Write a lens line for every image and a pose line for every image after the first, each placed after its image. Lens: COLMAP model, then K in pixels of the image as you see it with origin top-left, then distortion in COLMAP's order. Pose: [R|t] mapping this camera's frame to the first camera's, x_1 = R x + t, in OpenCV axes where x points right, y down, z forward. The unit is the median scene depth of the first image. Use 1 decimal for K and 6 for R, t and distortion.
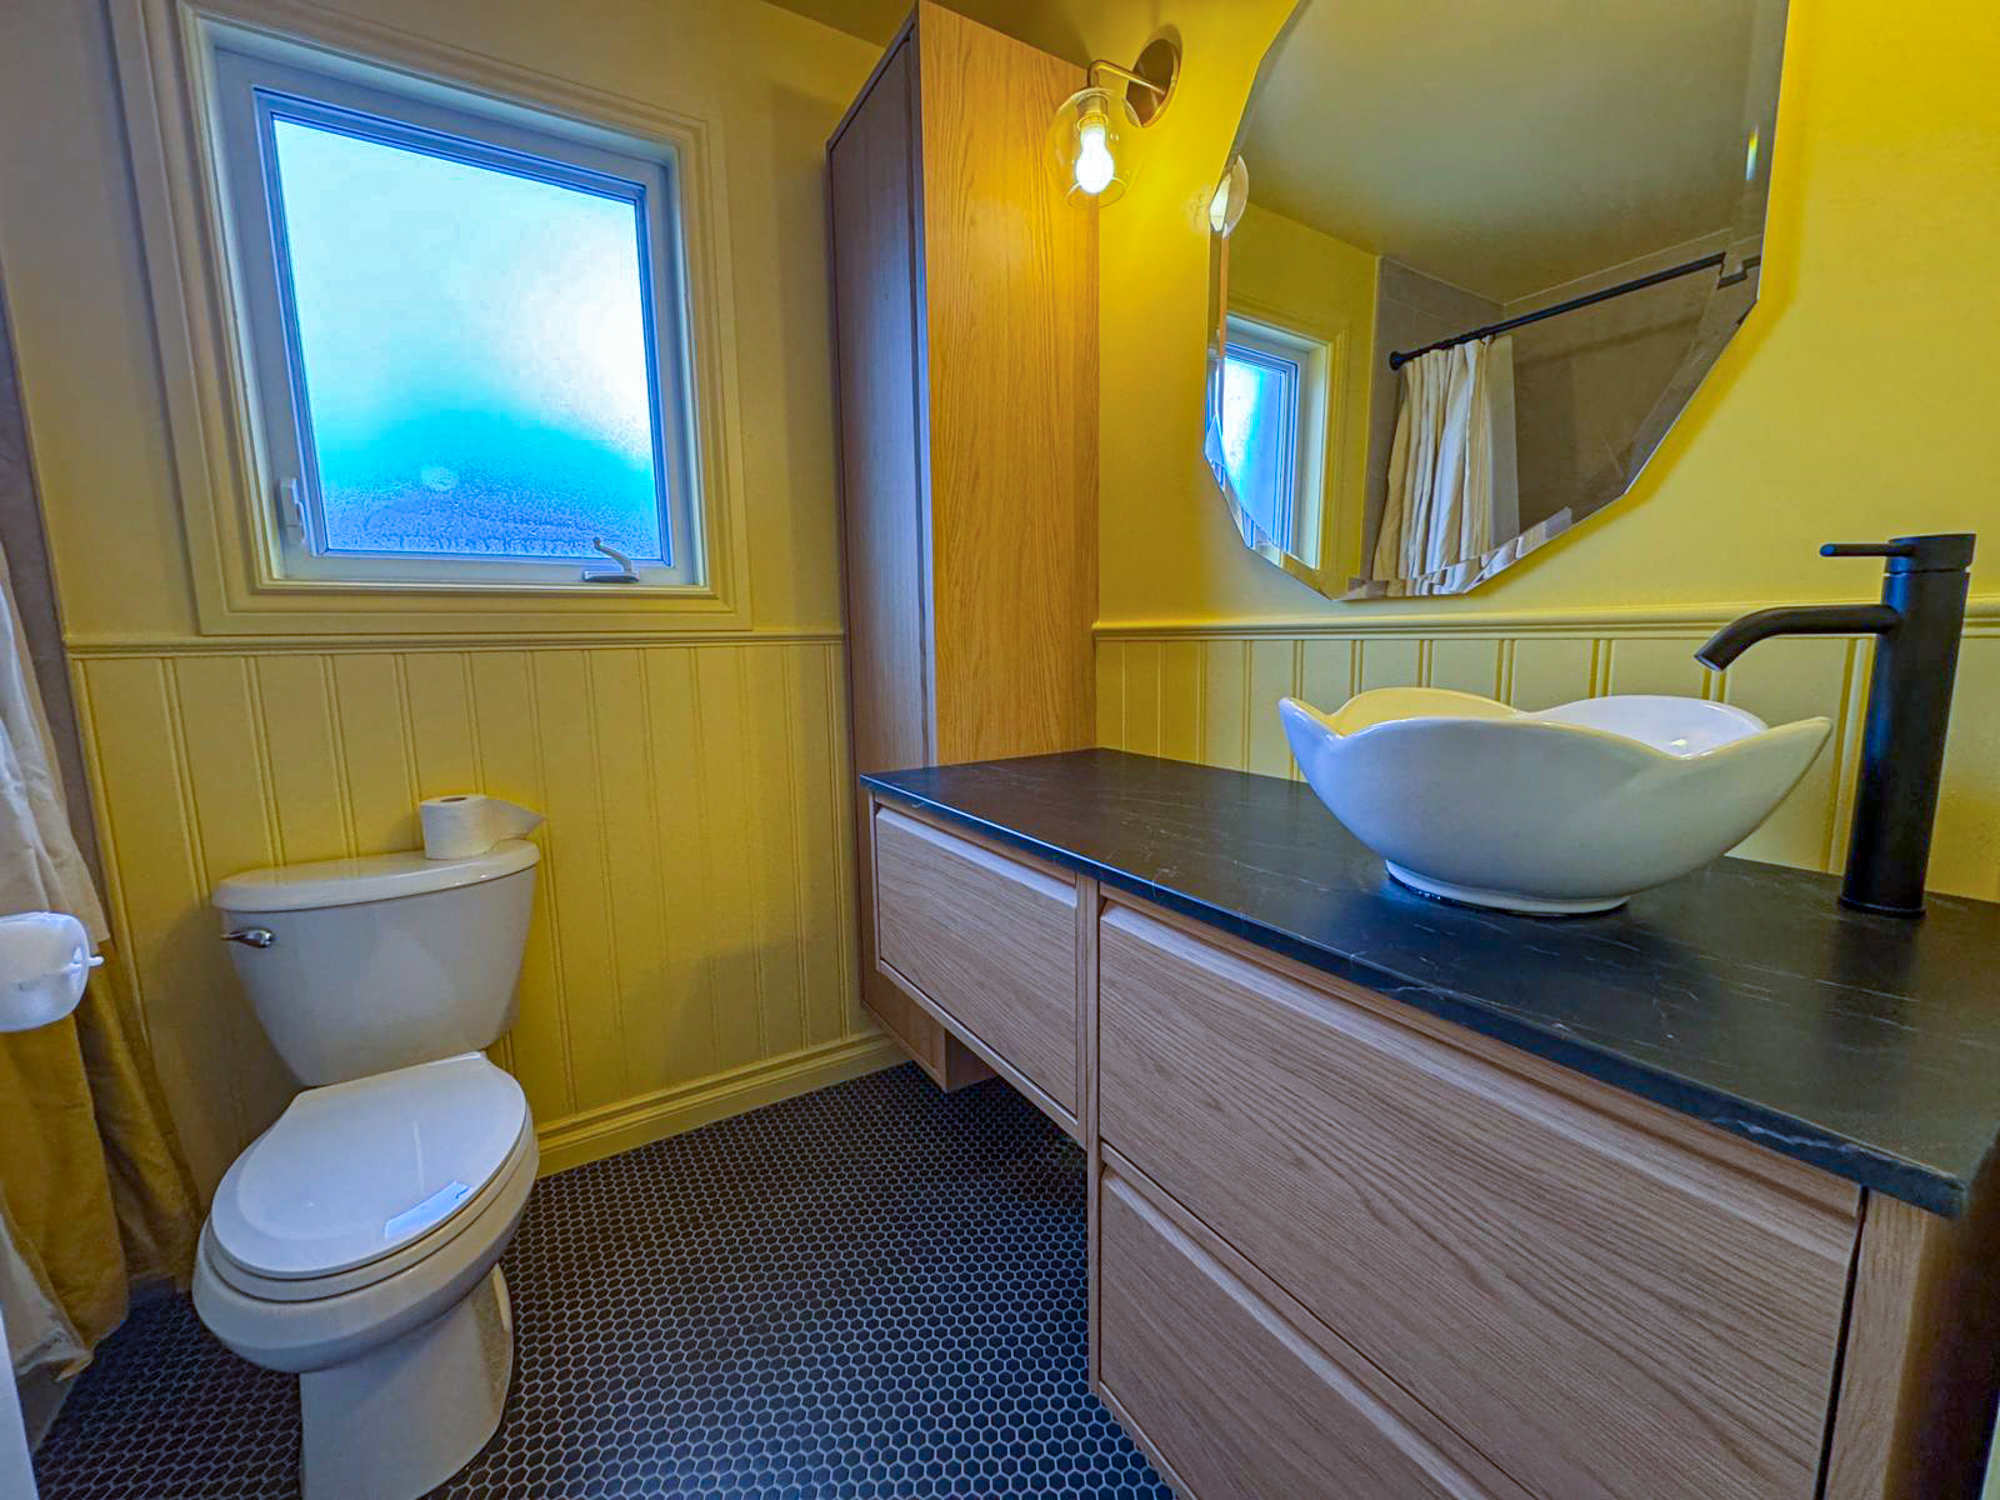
lens RADIAL K [[801.8, 0, 987.2], [0, 801.8, 755.6], [0, 0, 1]] dist [-0.009517, 0.001136]
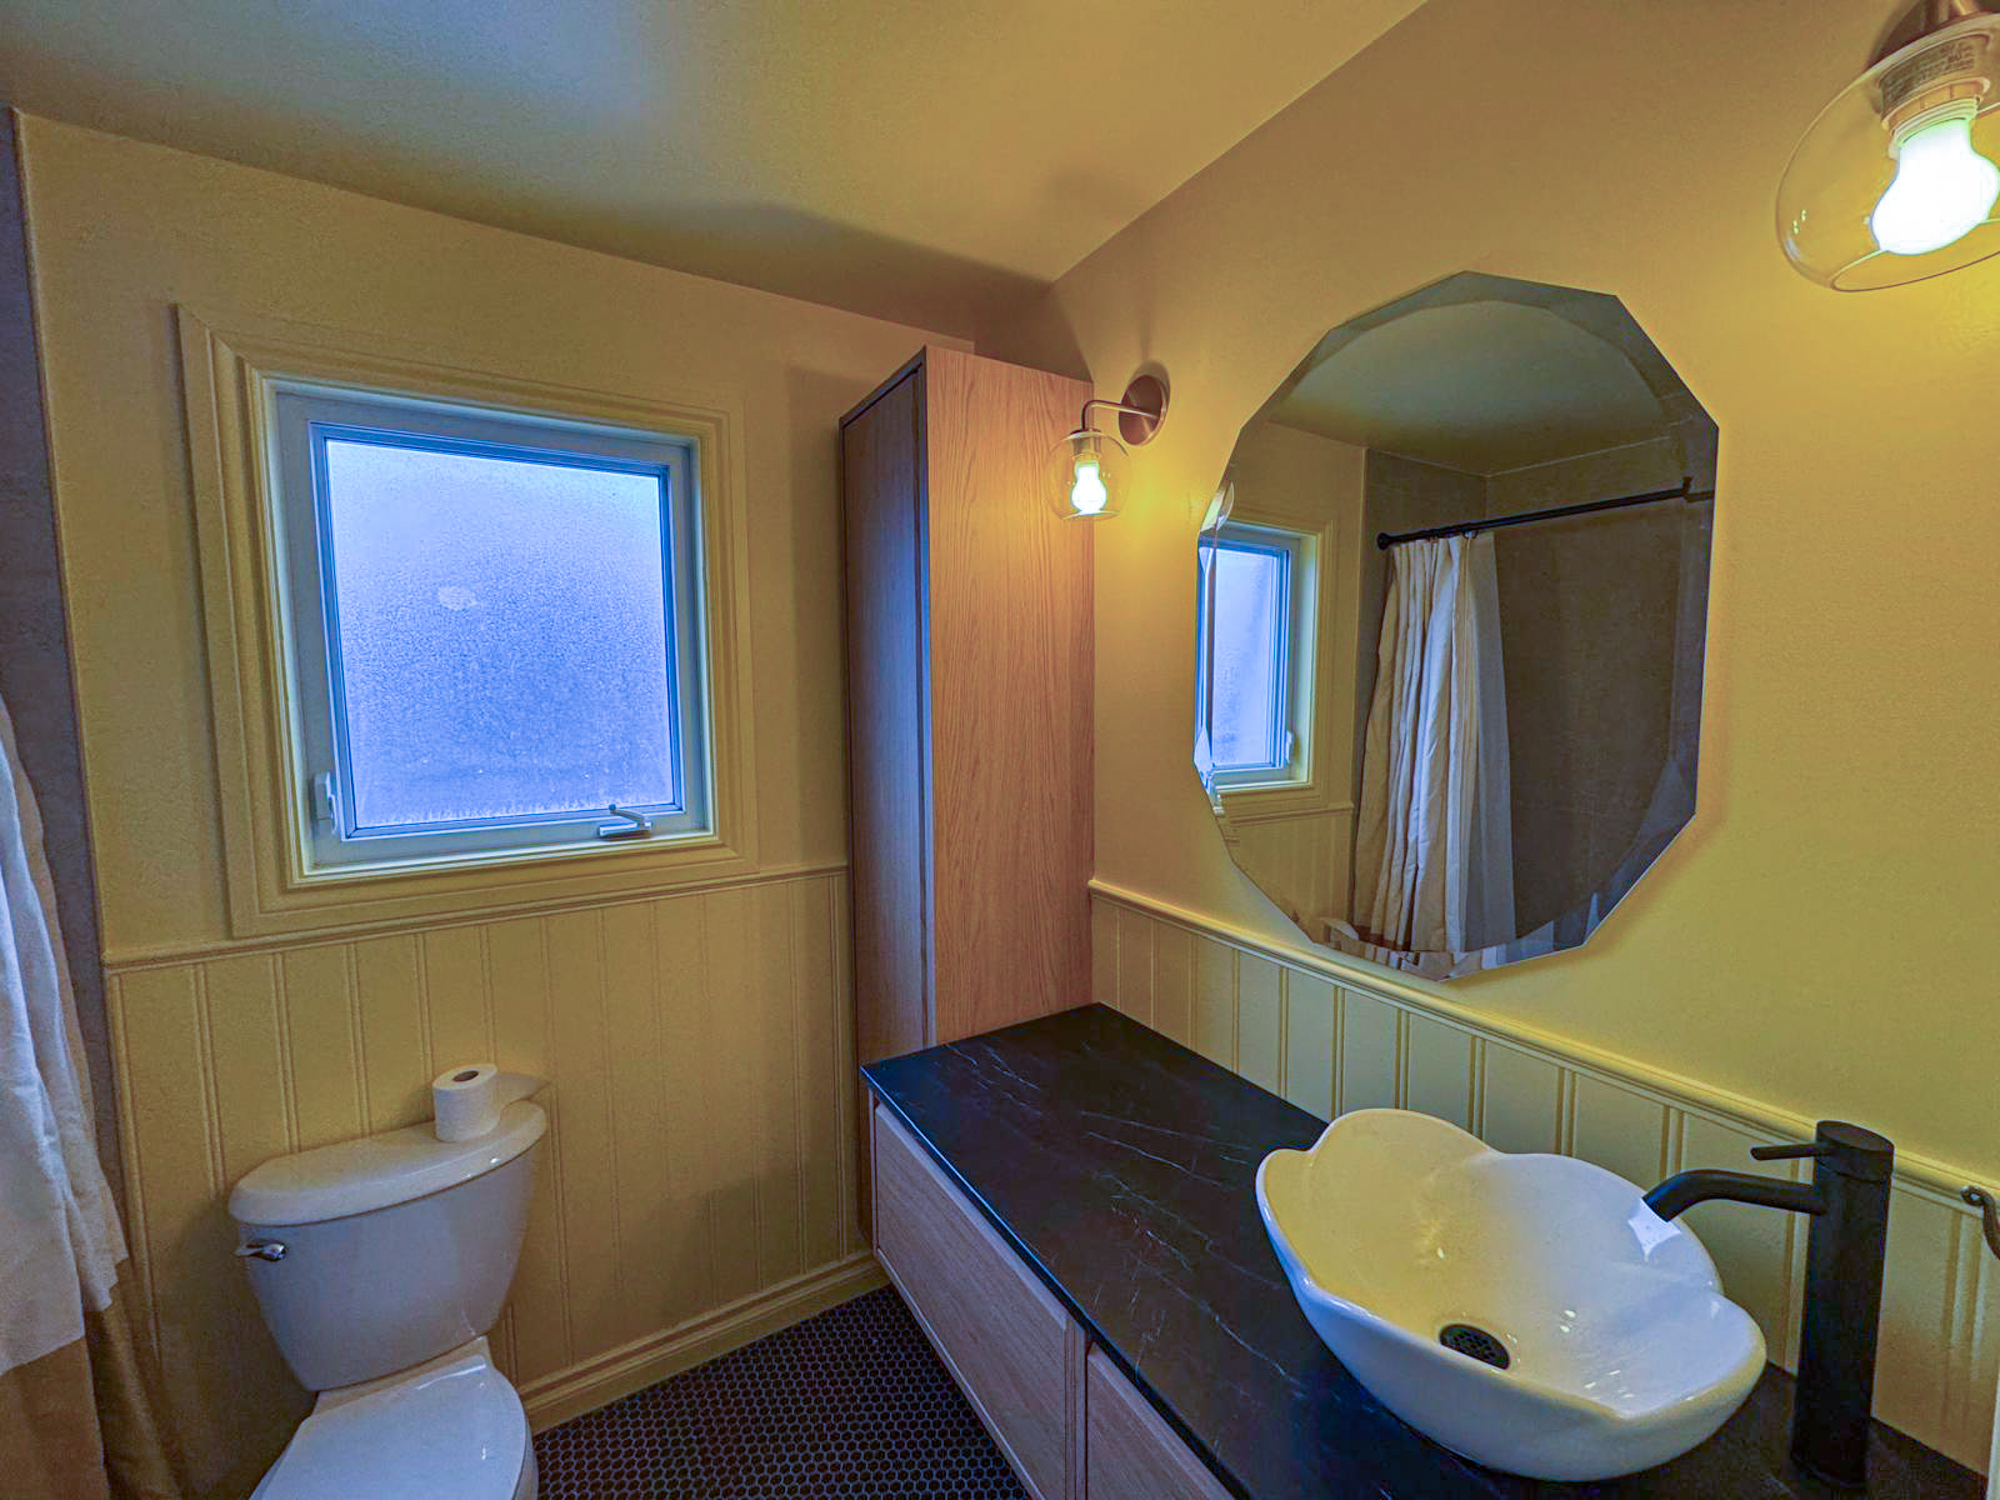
lens RADIAL K [[801.8, 0, 987.1], [0, 801.8, 744.4], [0, 0, 1]] dist [-0.009517, 0.001136]
pose [[0.999963, 0.007062, -0.004825, 0.005864], [-0.007342, 0.998123, -0.060806, -0.335115], [0.004387, 0.060839, 0.998138, -0.051716]]
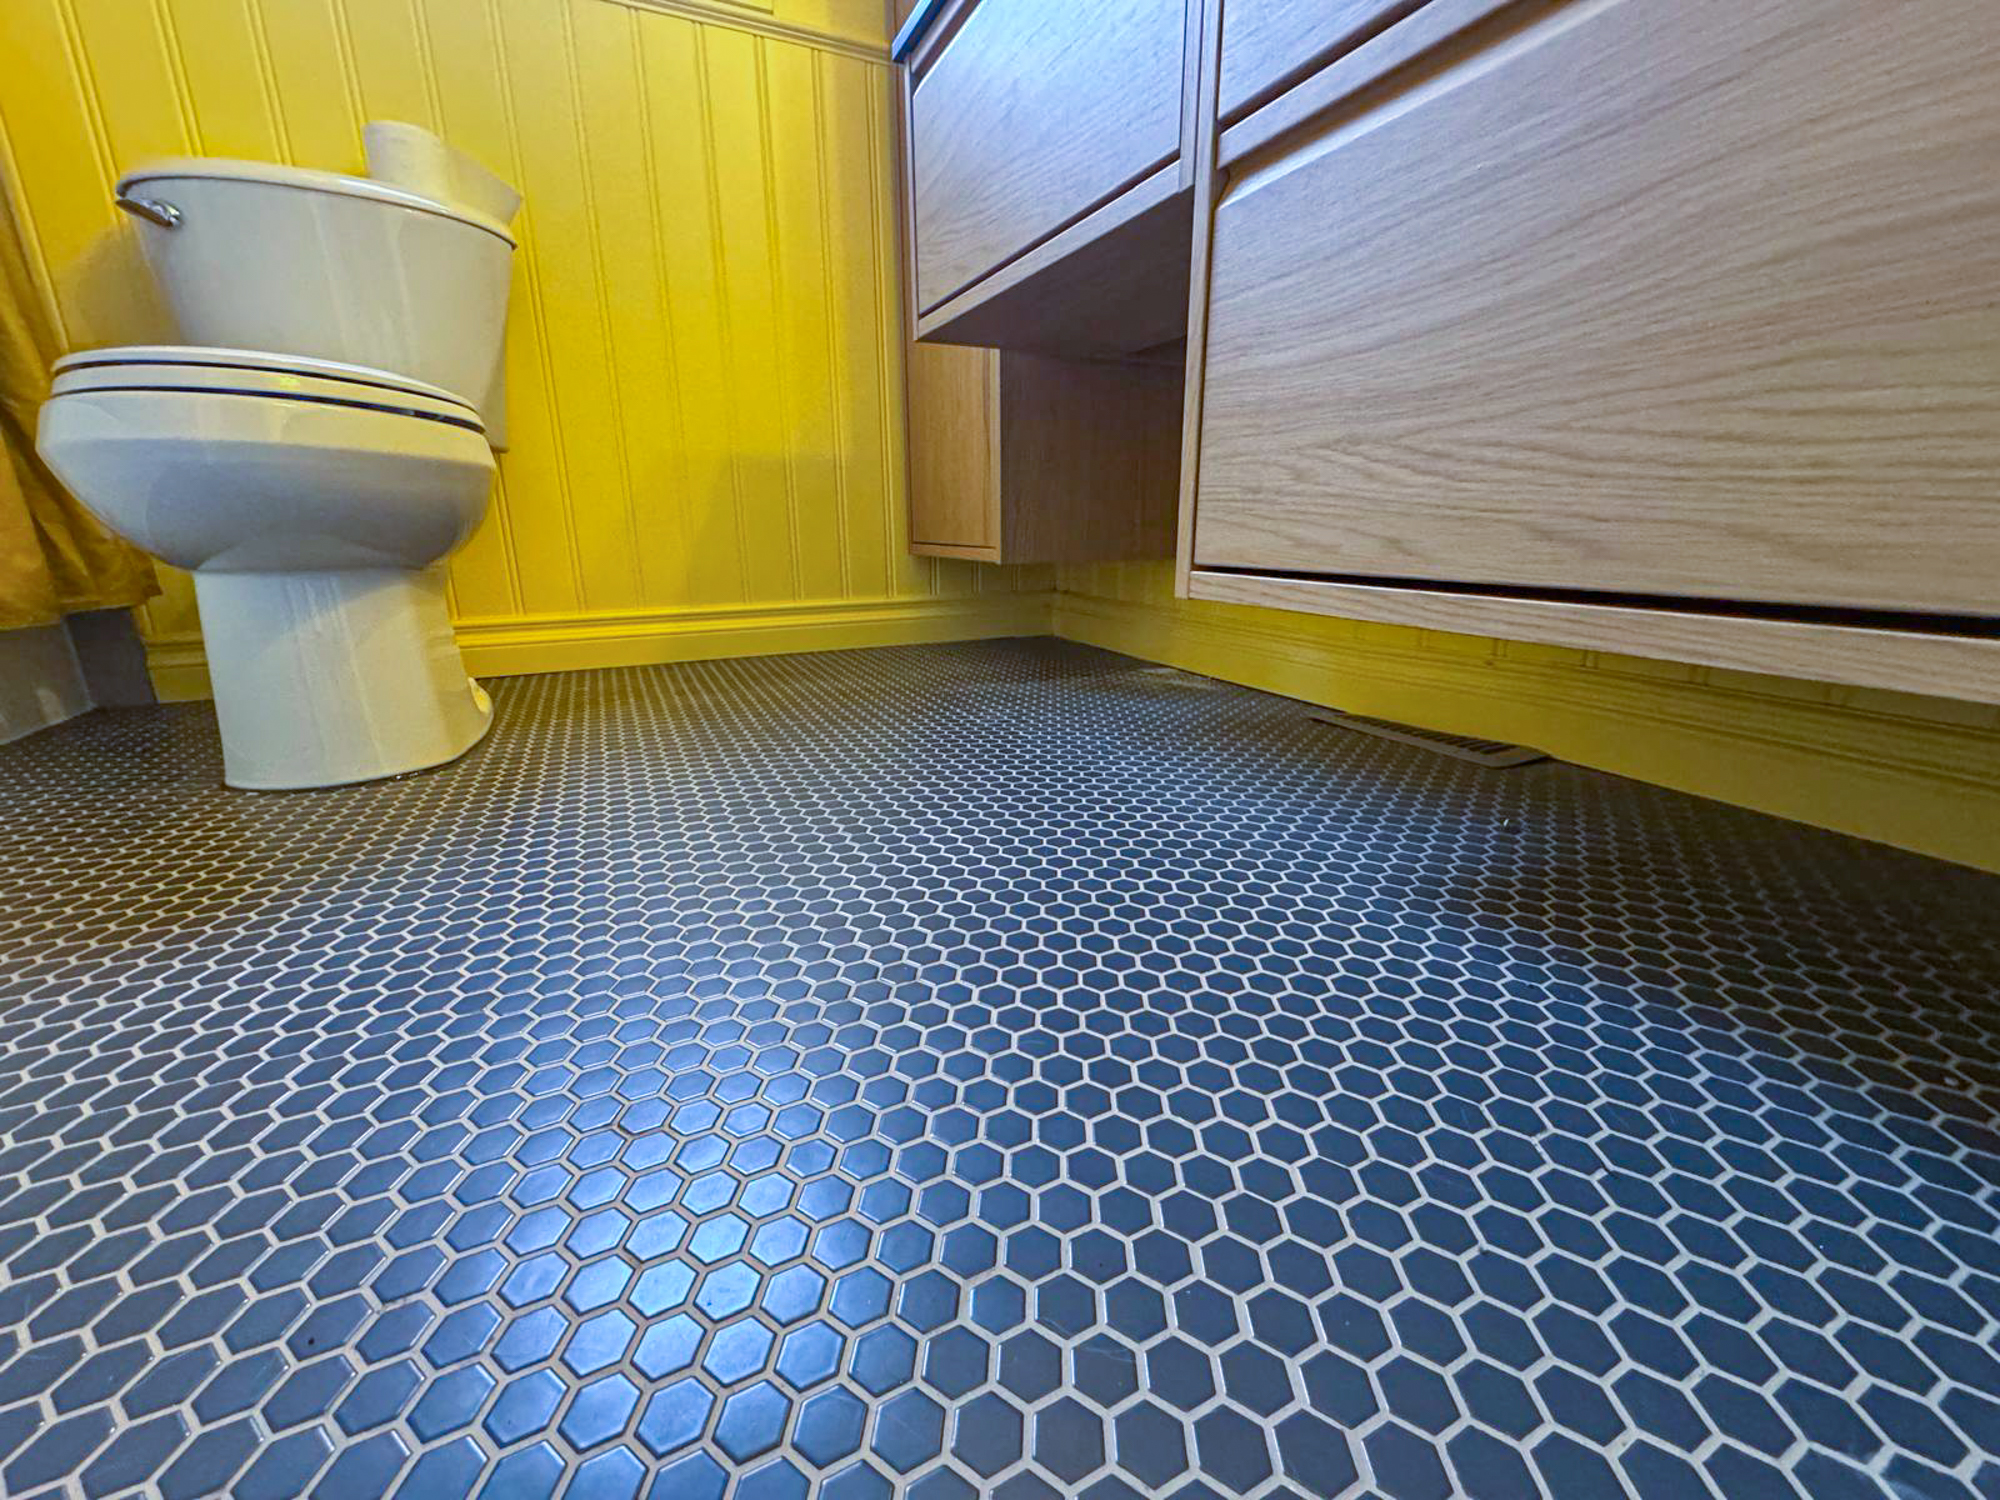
lens RADIAL K [[801.8, 0, 984.6], [0, 801.8, 760.7], [0, 0, 1]] dist [-0.009517, 0.001136]
pose [[0.994679, 0.036659, -0.096285, 0.023439], [-0.022160, 0.988807, 0.147546, 0.593946], [0.100616, -0.144628, 0.984357, 0.182784]]
